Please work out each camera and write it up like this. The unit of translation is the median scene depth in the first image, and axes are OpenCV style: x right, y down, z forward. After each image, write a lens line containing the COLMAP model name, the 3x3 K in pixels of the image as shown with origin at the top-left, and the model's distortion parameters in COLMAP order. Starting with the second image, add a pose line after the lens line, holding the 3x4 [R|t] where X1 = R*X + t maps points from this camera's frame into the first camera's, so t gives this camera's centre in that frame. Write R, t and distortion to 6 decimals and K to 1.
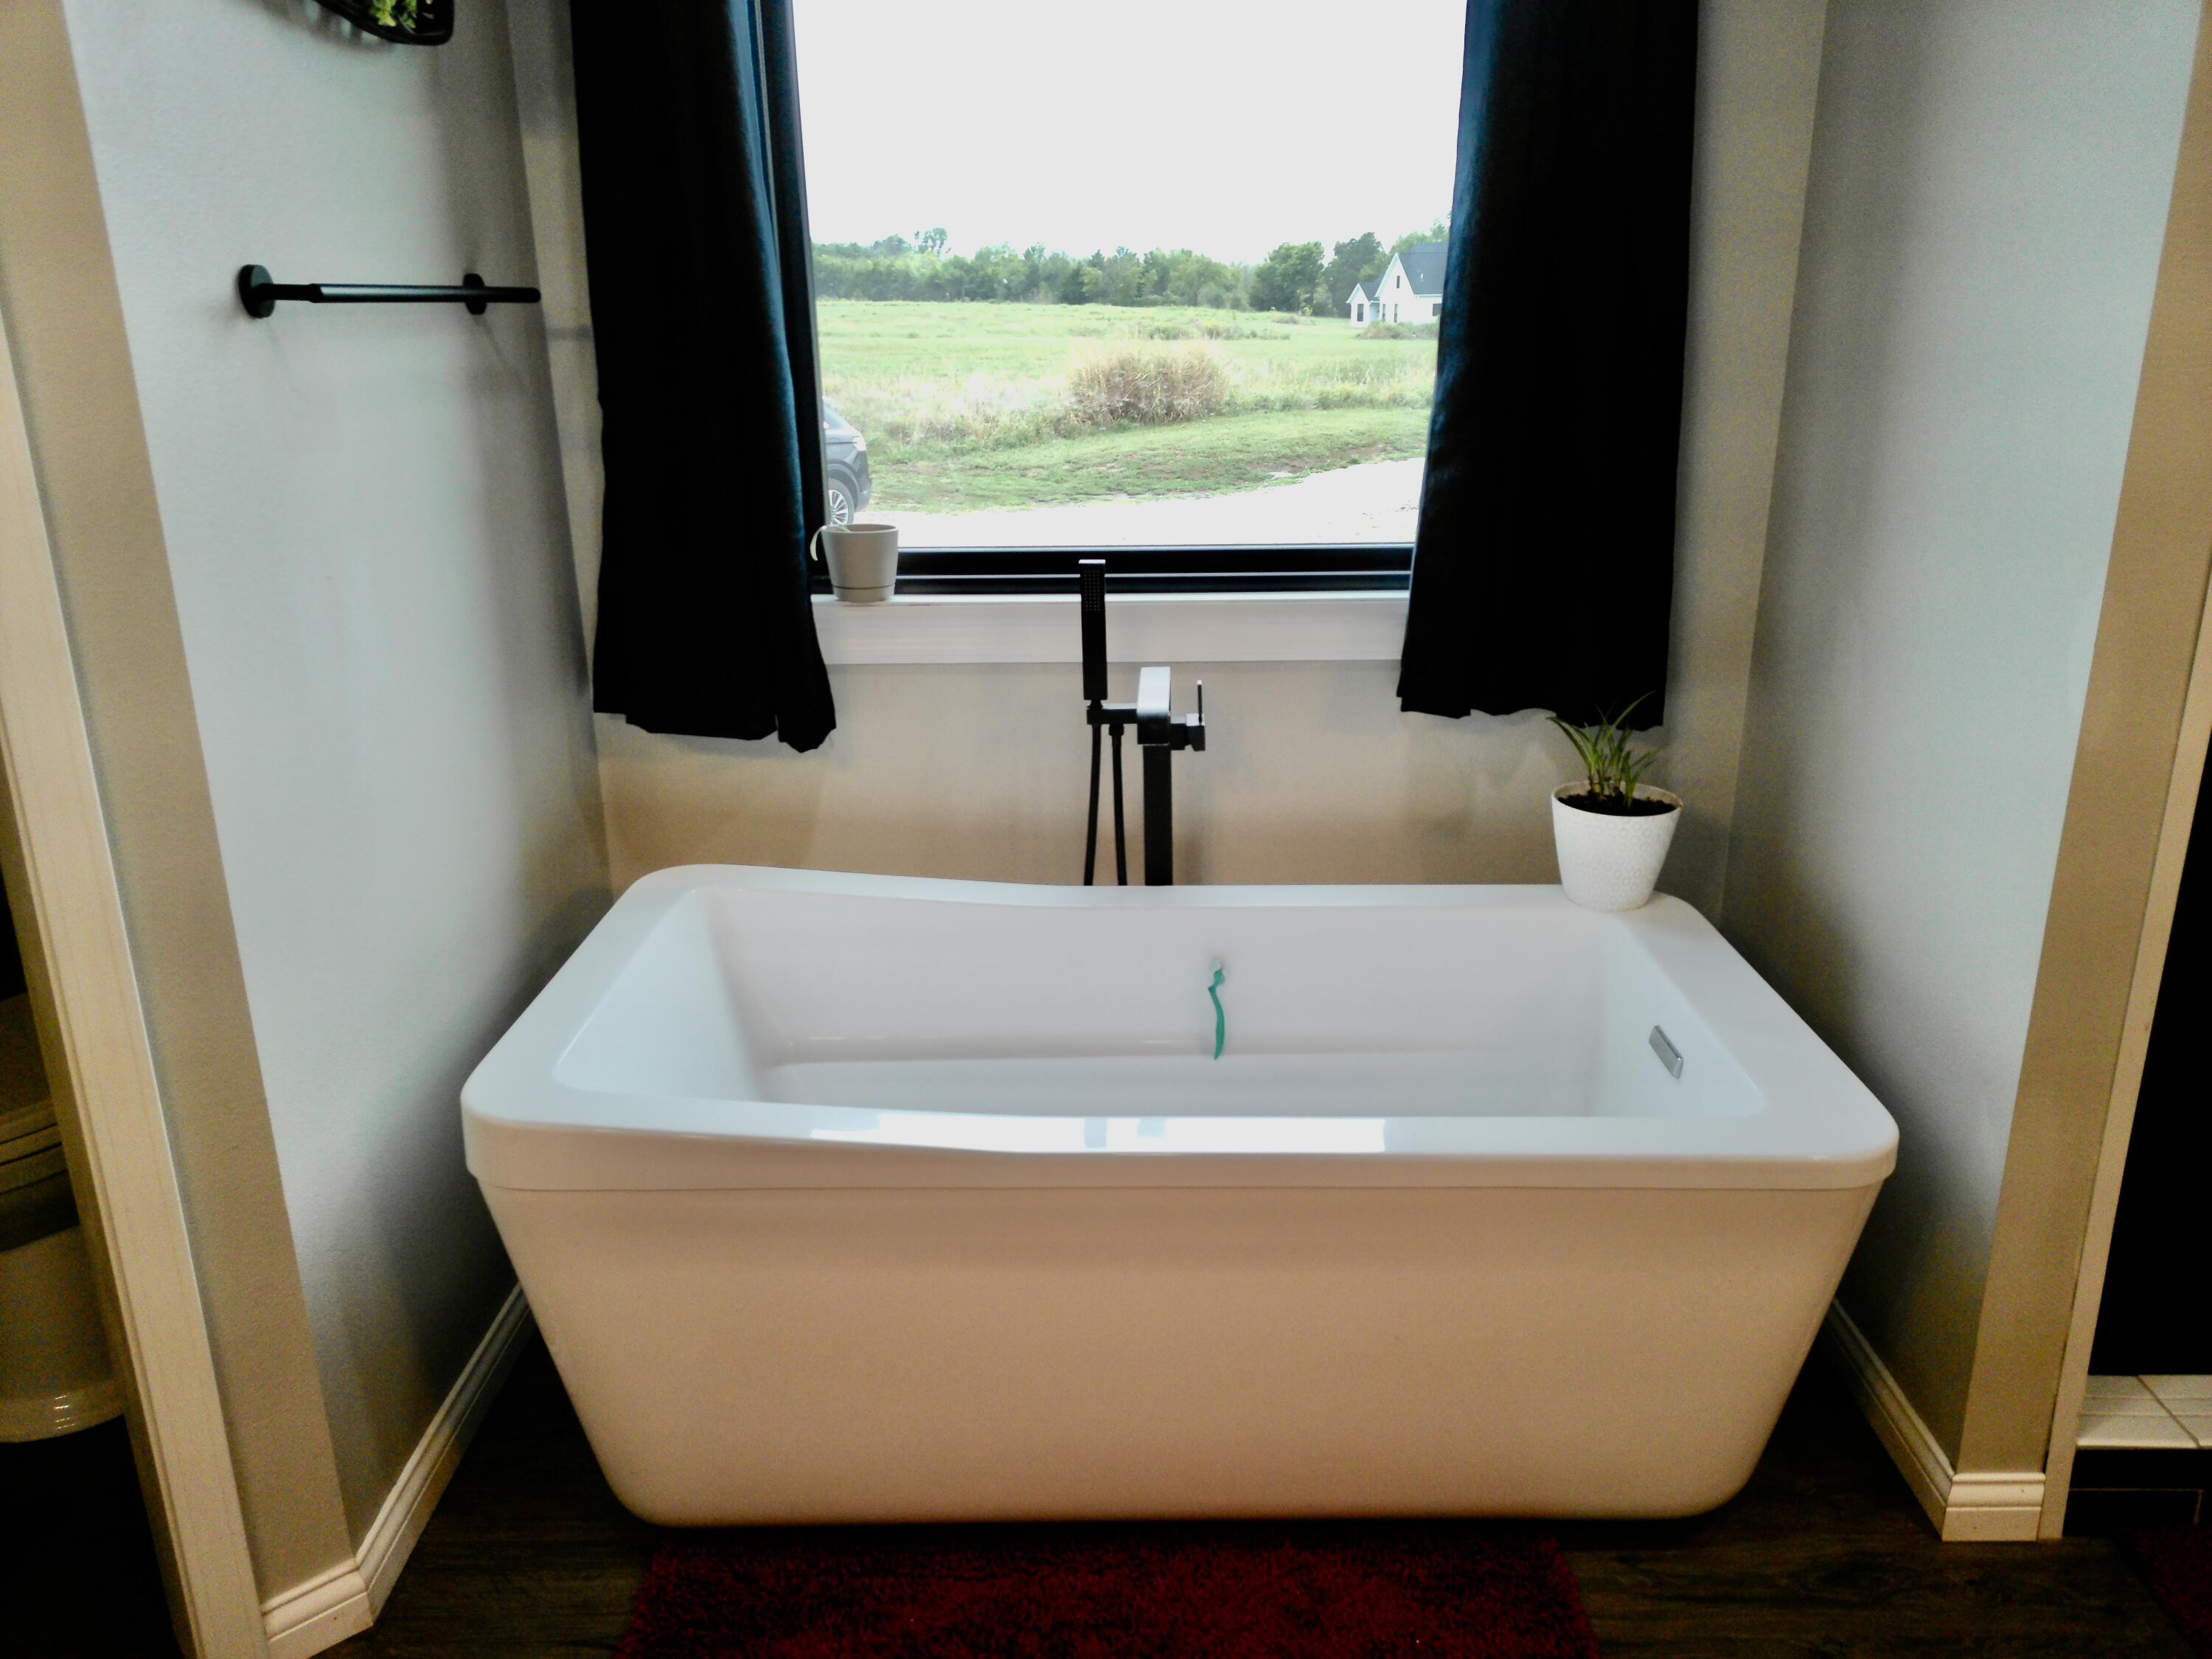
lens RADIAL K [[1661.8, 0, 1117.9], [0, 1661.8, 842.8], [0, 0, 1]] dist [0.075094, -0.085394]
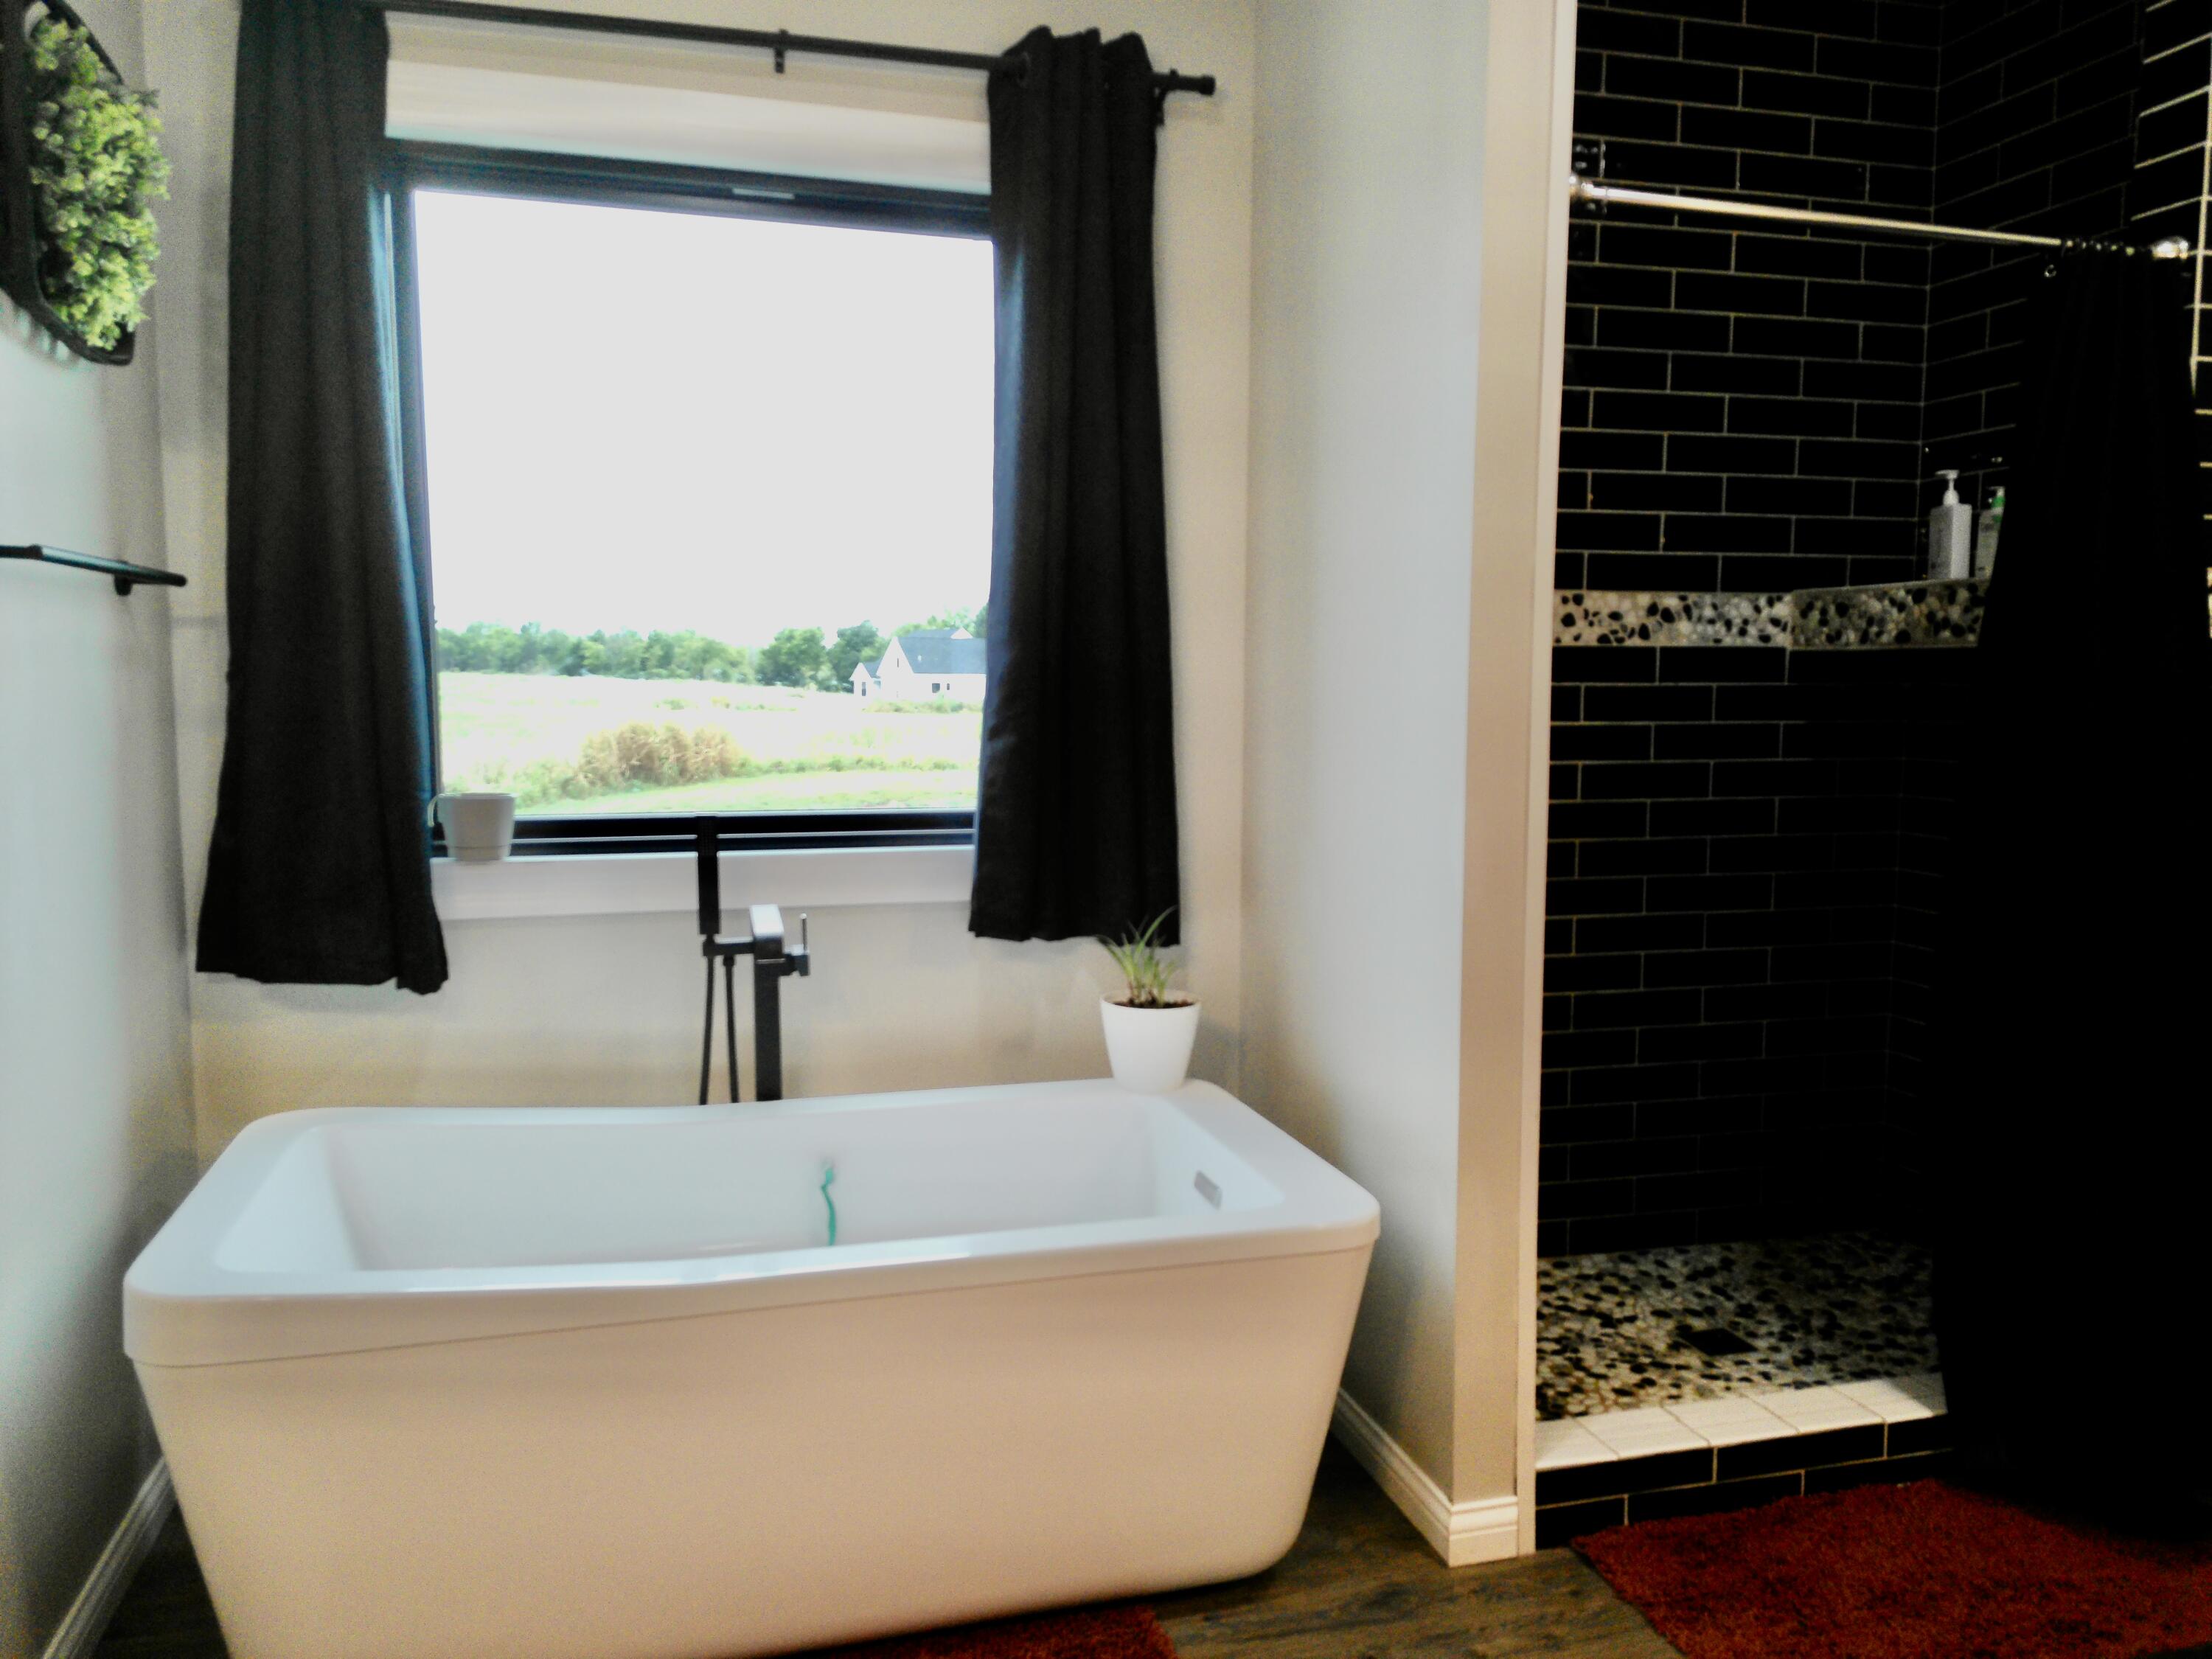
lens RADIAL K [[1661.8, 0, 1117.9], [0, 1661.8, 842.8], [0, 0, 1]] dist [0.075094, -0.085394]
pose [[0.958129, -0.010036, 0.286162, -0.070725], [0.071447, 0.976154, -0.204985, 0.104059], [-0.277281, 0.216847, 0.935998, -0.155397]]
